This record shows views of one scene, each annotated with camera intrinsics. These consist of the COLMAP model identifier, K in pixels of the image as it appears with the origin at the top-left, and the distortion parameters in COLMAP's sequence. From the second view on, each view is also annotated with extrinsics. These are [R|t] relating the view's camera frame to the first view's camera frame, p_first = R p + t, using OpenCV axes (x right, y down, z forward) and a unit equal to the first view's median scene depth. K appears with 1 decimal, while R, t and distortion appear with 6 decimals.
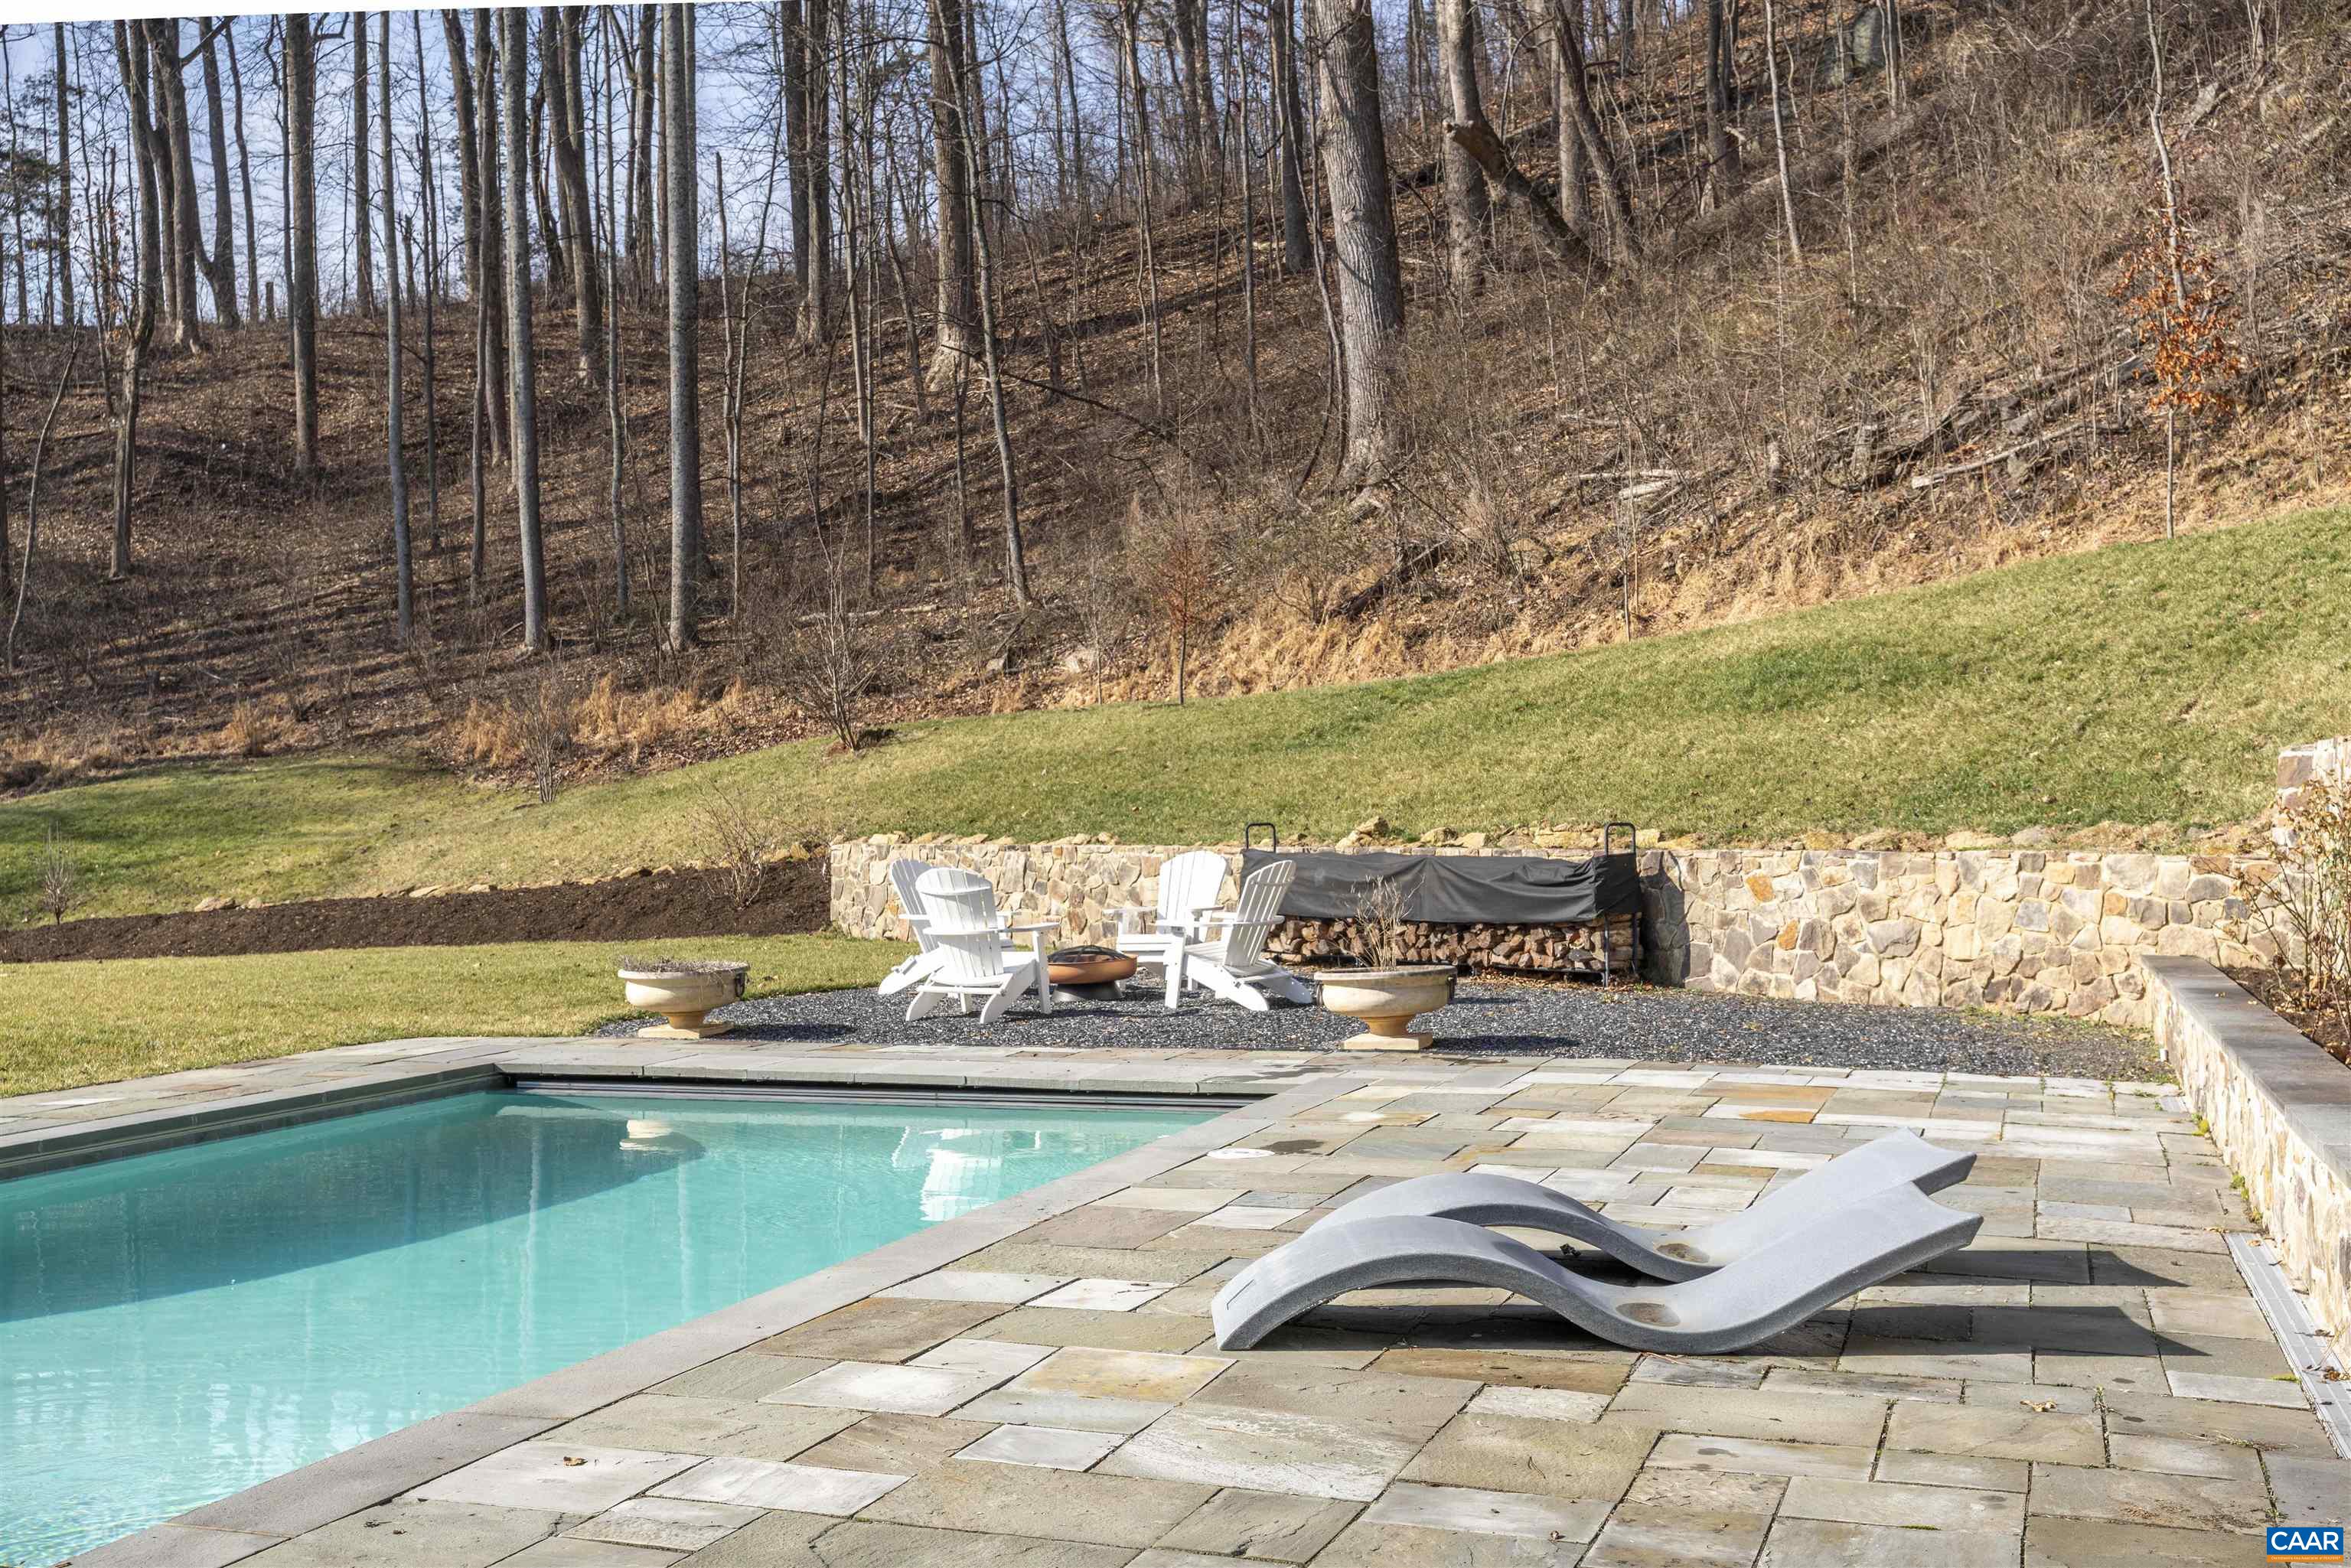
lens RADIAL K [[2597.4, 0, 1173.4], [0, 2597.4, 788.2], [0, 0, 1]] dist [-0.004087, 0.000000]
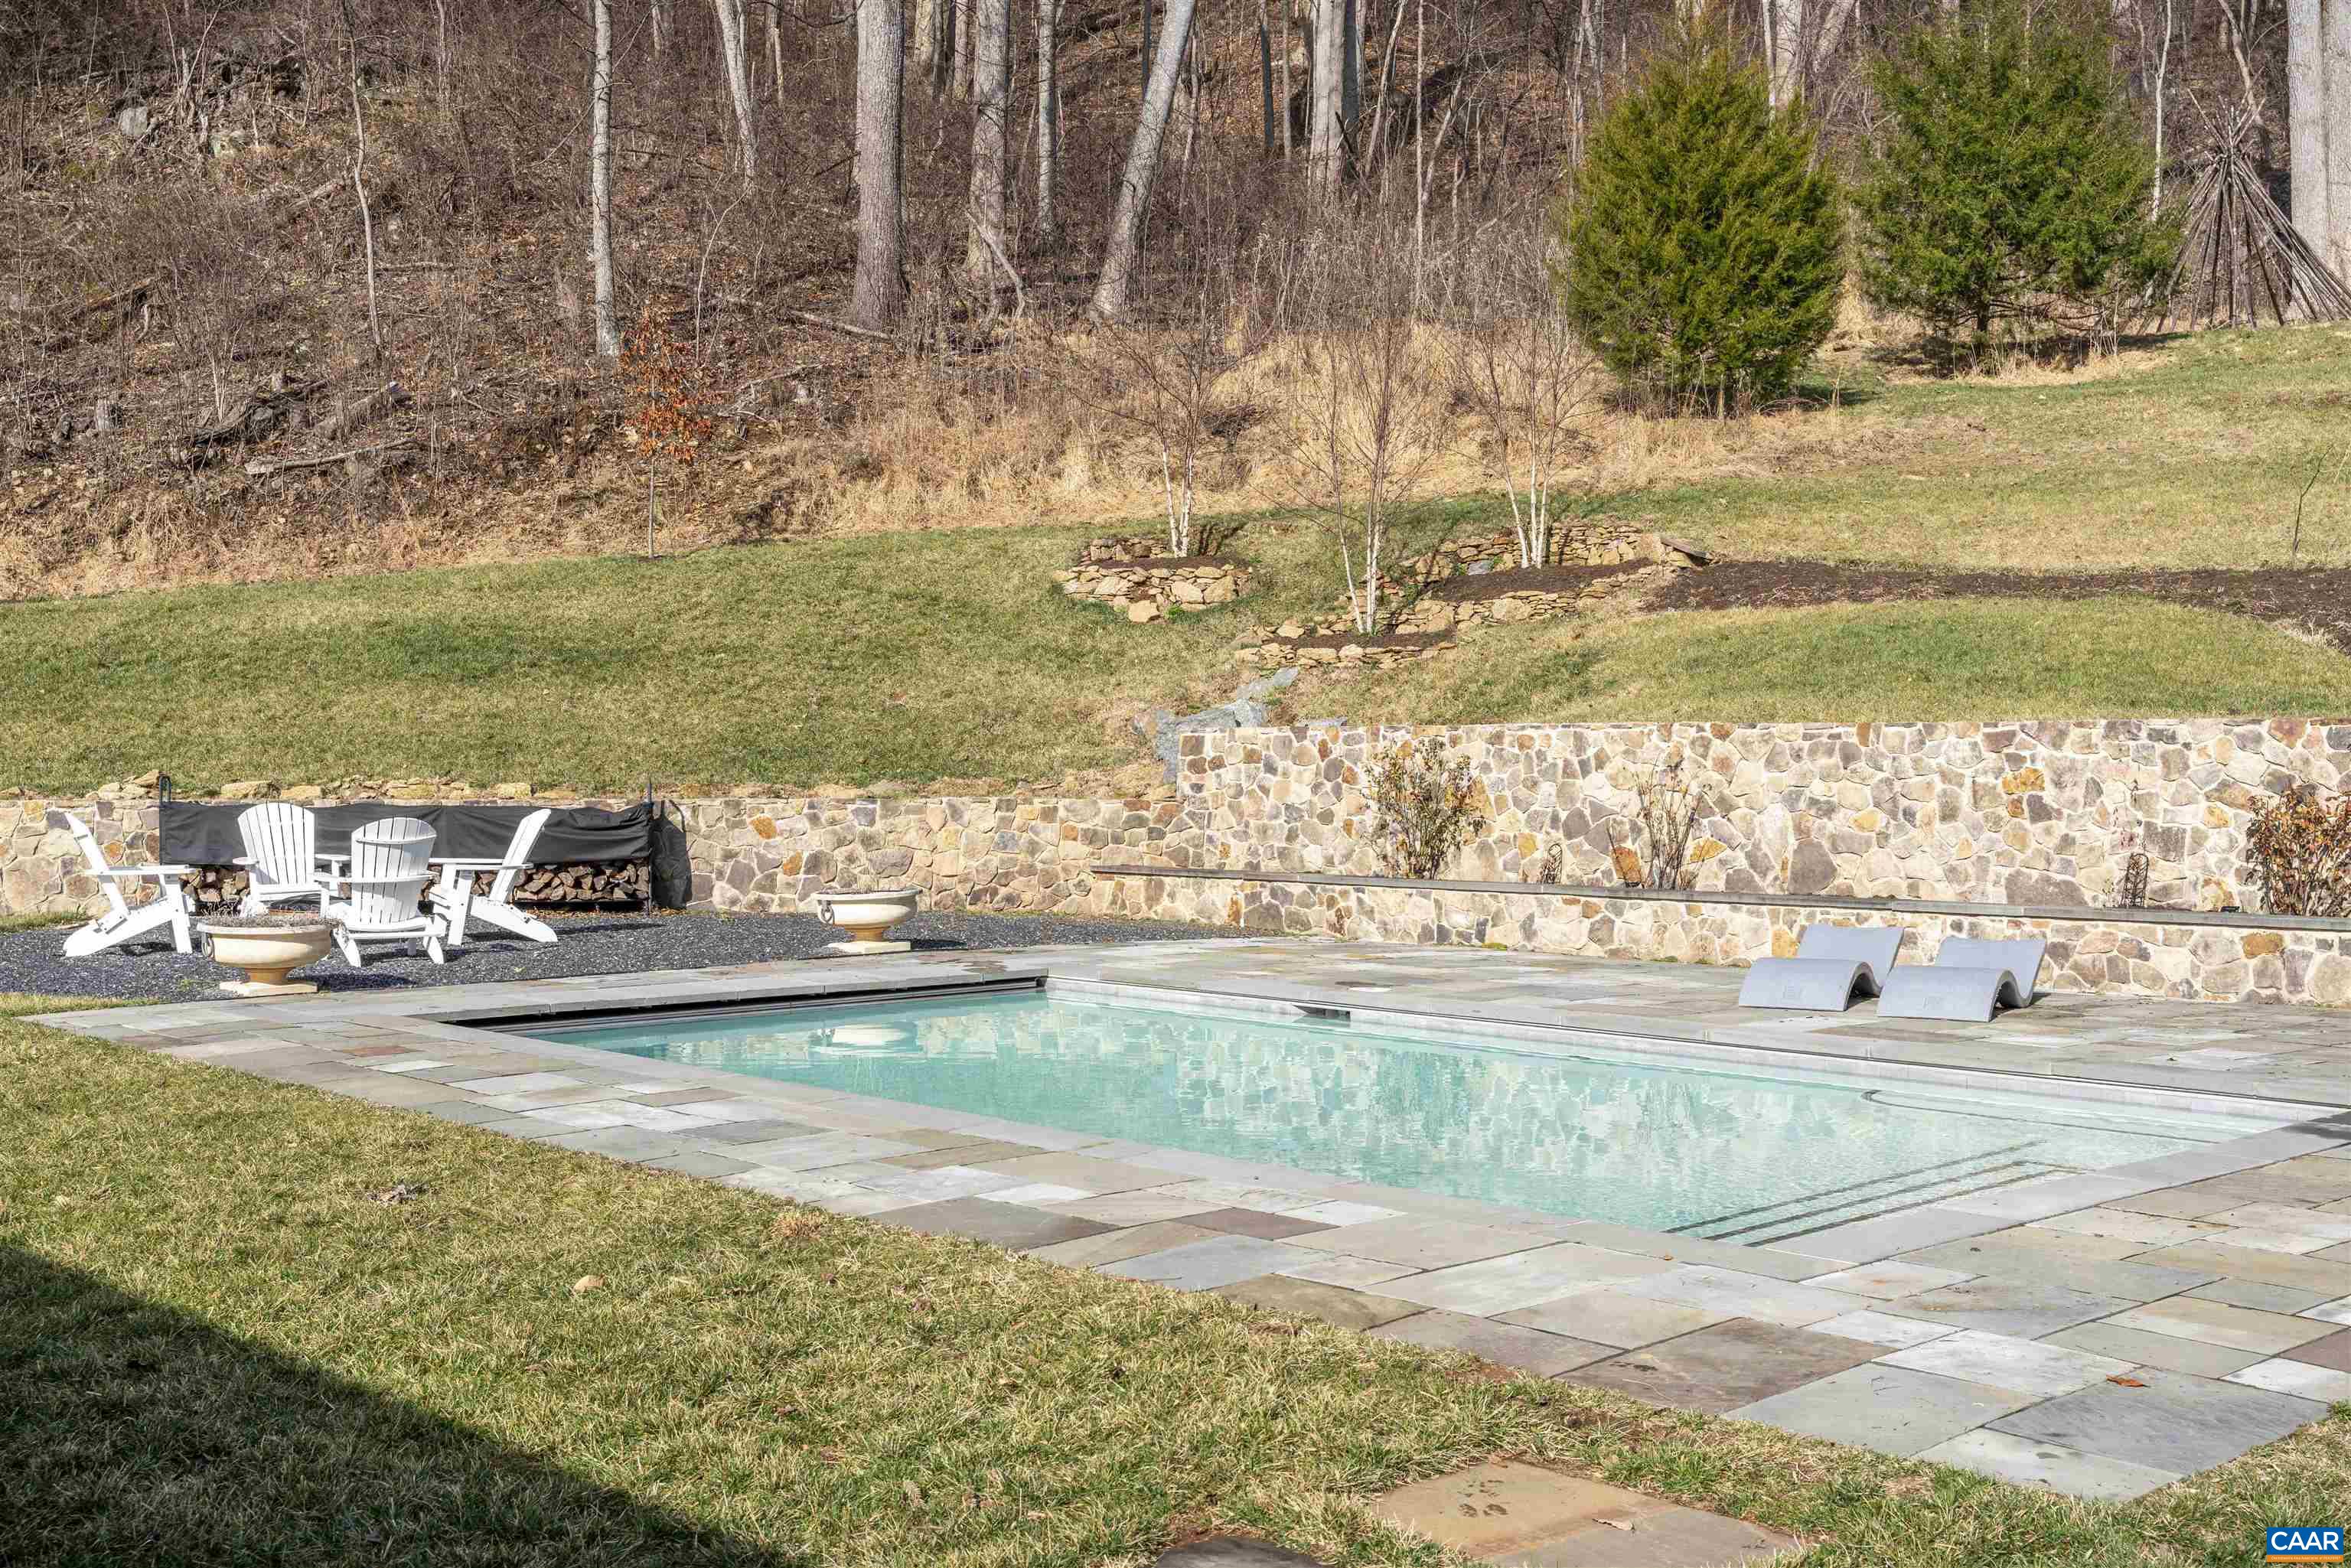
lens RADIAL K [[2597.4, 0, 1173.3], [0, 2597.4, 778.7], [0, 0, 1]] dist [-0.004087, 0.000000]
pose [[0.469568, 0.002507, 0.882893, -0.815031], [-0.013149, 0.999905, 0.004154, 0.006231], [-0.882798, -0.013560, 0.469557, 0.222630]]
